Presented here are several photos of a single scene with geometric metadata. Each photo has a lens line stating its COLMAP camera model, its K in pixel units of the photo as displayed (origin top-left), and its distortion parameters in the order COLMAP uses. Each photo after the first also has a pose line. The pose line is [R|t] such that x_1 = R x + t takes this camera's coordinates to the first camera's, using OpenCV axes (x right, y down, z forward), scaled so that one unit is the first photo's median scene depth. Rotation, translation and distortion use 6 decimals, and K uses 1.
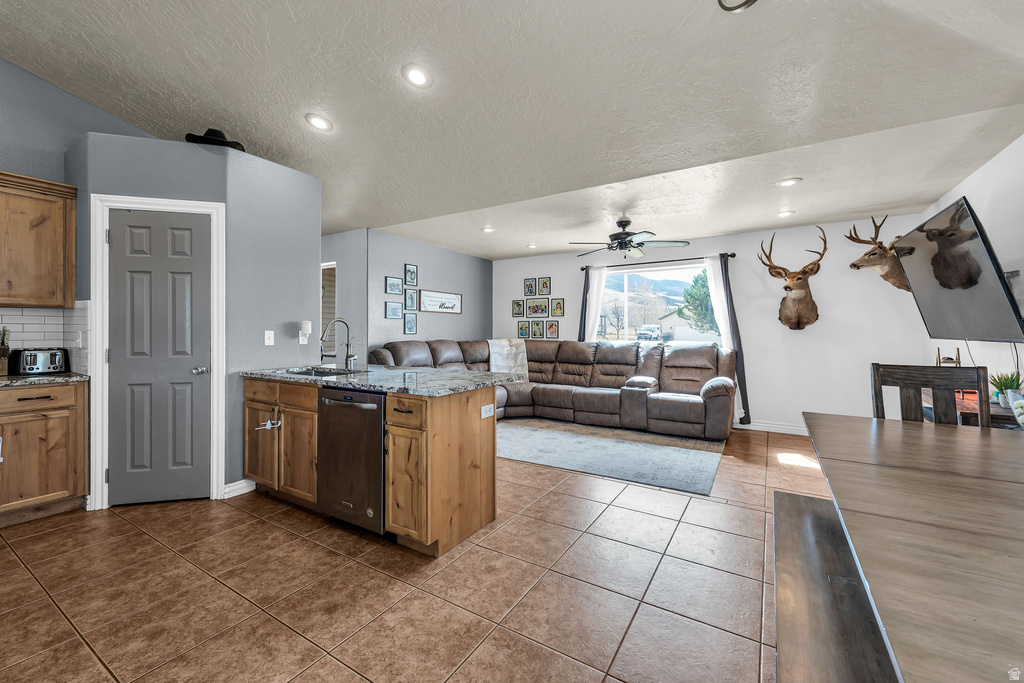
lens RADIAL K [[415.2, 0, 511.8], [0, 415.2, 329.3], [0, 0, 1]] dist [0.010117, -0.000164]
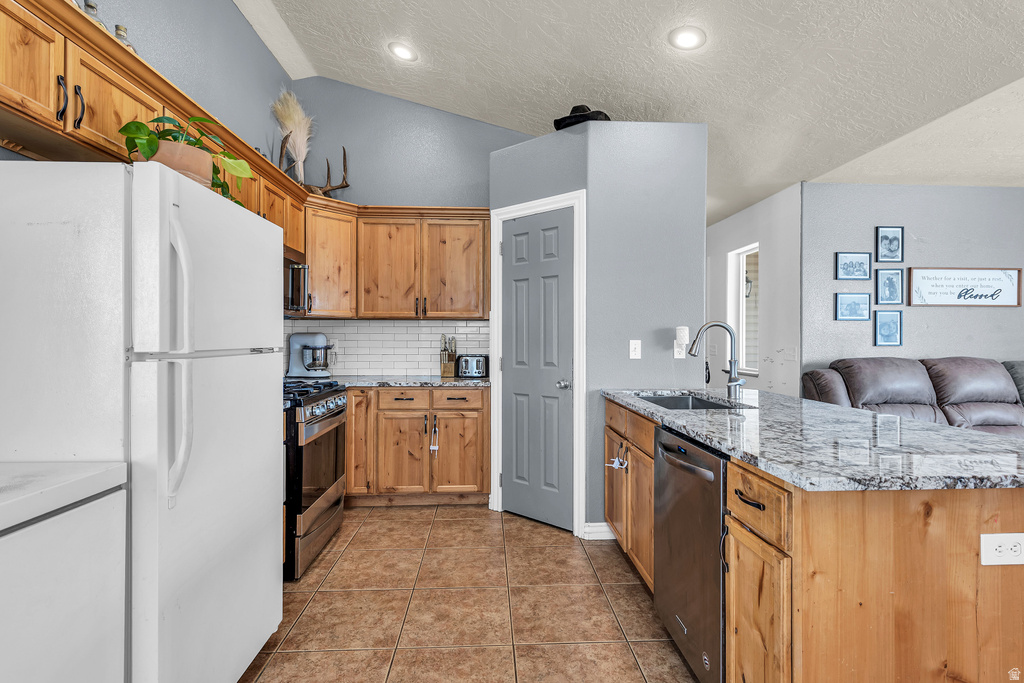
lens RADIAL K [[497.3, 0, 512.1], [0, 497.3, 338.4], [0, 0, 1]] dist [0.007693, -0.000931]
pose [[0.573442, -0.000042, -0.819246, 0.031174], [0.001584, 0.999998, 0.001057, -0.000572], [0.819245, -0.001904, 0.573441, 0.184293]]
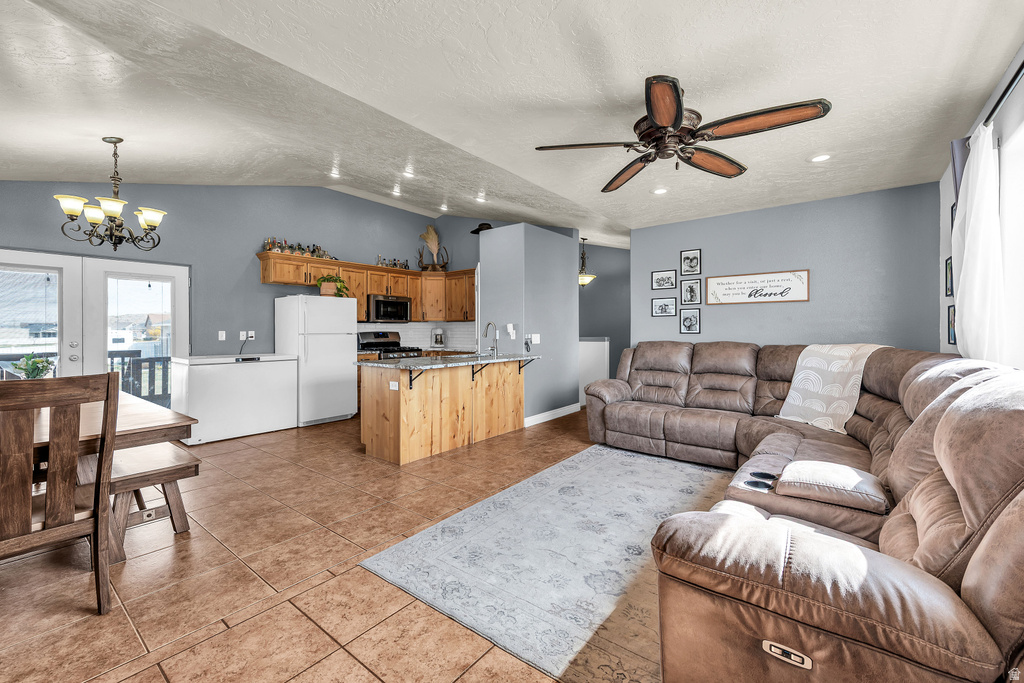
lens RADIAL K [[418.4, 0, 512.6], [0, 418.4, 331.2], [0, 0, 1]] dist [0.002383, -0.000007]
pose [[-0.111113, 0.001222, -0.993807, 0.706380], [0.007629, 0.999971, 0.000377, 0.004457], [0.993779, -0.007539, -0.111119, 0.824966]]
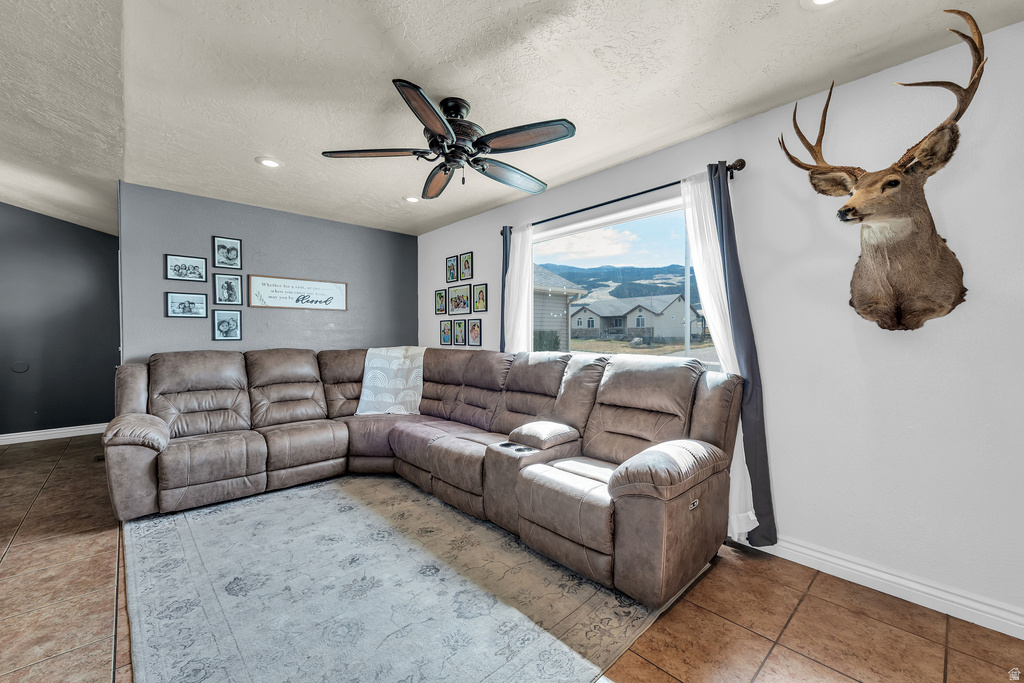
lens RADIAL K [[412.8, 0, 512.0], [0, 412.8, 341.5], [0, 0, 1]] dist [0.006236, -0.000634]
pose [[0.964855, 0.000922, -0.262781, 0.429075], [0.004612, 0.999780, 0.020442, 0.002178], [0.262743, -0.020936, 0.964639, 0.522138]]
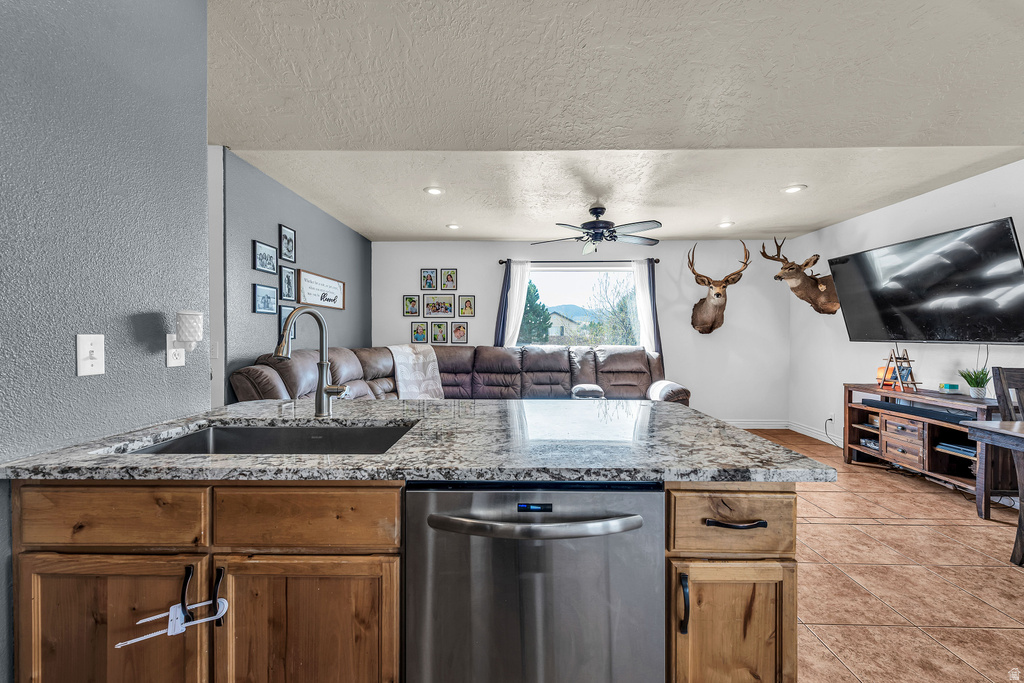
lens RADIAL K [[403.4, 0, 514.7], [0, 403.4, 340.3], [0, 0, 1]] dist [0.010795, -0.000323]
pose [[0.855838, -0.006297, 0.517206, -0.297492], [-0.003867, 0.999820, 0.018571, 0.000668], [-0.517230, -0.017894, 0.855660, 0.338997]]
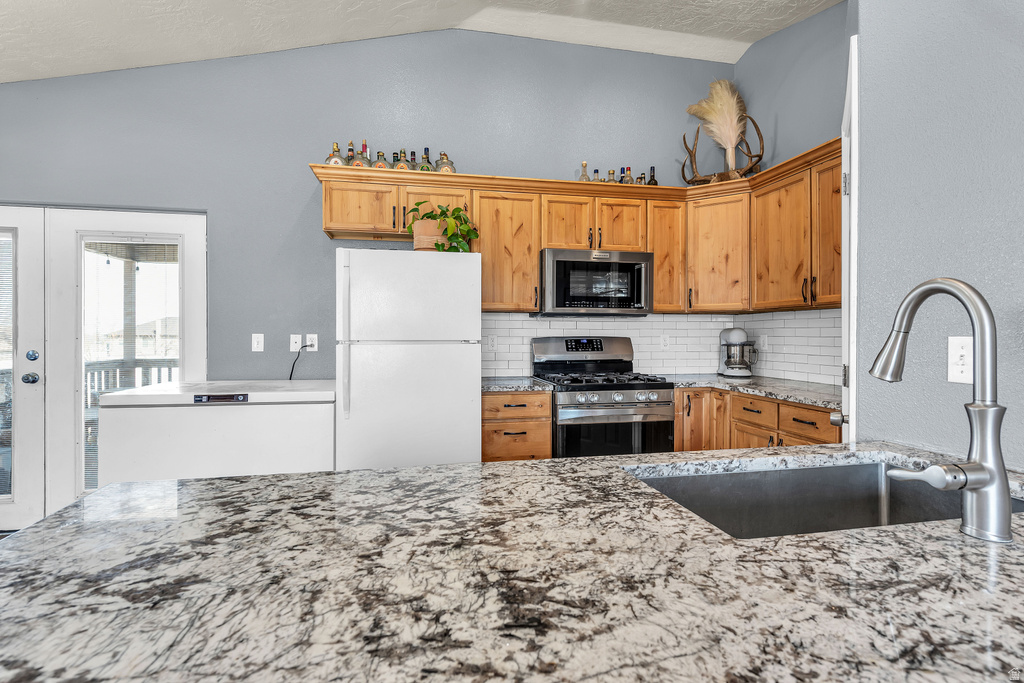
lens RADIAL K [[497.3, 0, 512.1], [0, 497.3, 338.4], [0, 0, 1]] dist [0.007693, -0.000931]
pose [[-0.722470, 0.003894, -0.691392, -0.051699], [0.000993, 0.999989, 0.004595, 0.002450], [0.691402, 0.002634, -0.722466, 0.684696]]
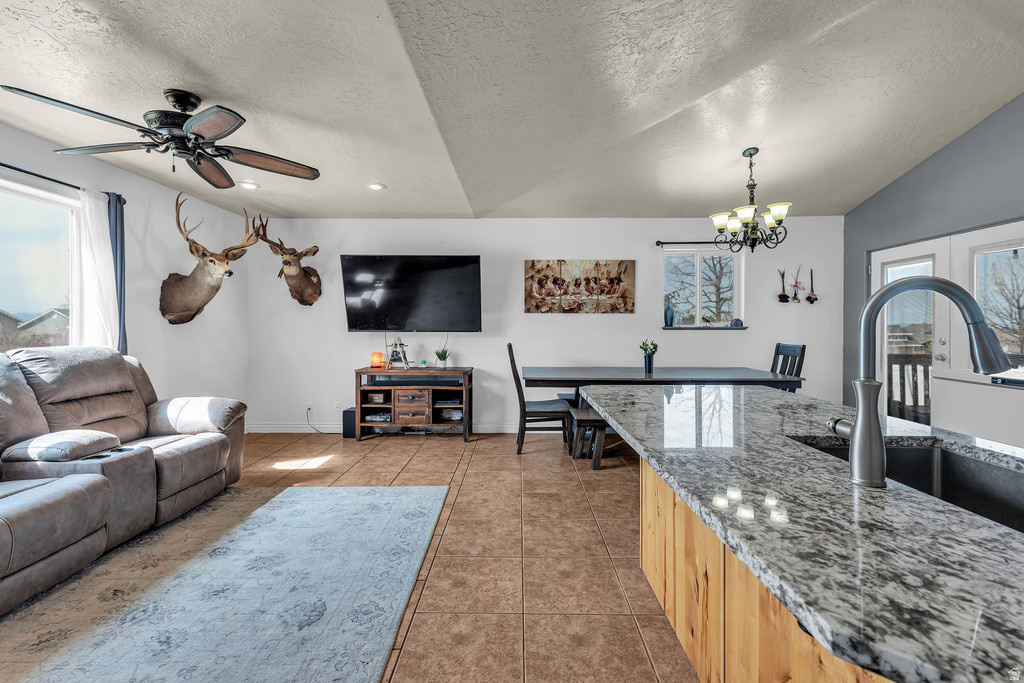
lens RADIAL K [[450.2, 0, 510.5], [0, 450.2, 329.0], [0, 0, 1]] dist [0.002363, -0.000123]
pose [[-0.514554, -0.005700, 0.857439, -0.339454], [-0.003923, 0.999983, 0.004294, 0.003557], [-0.857449, -0.001155, -0.514568, 0.885969]]
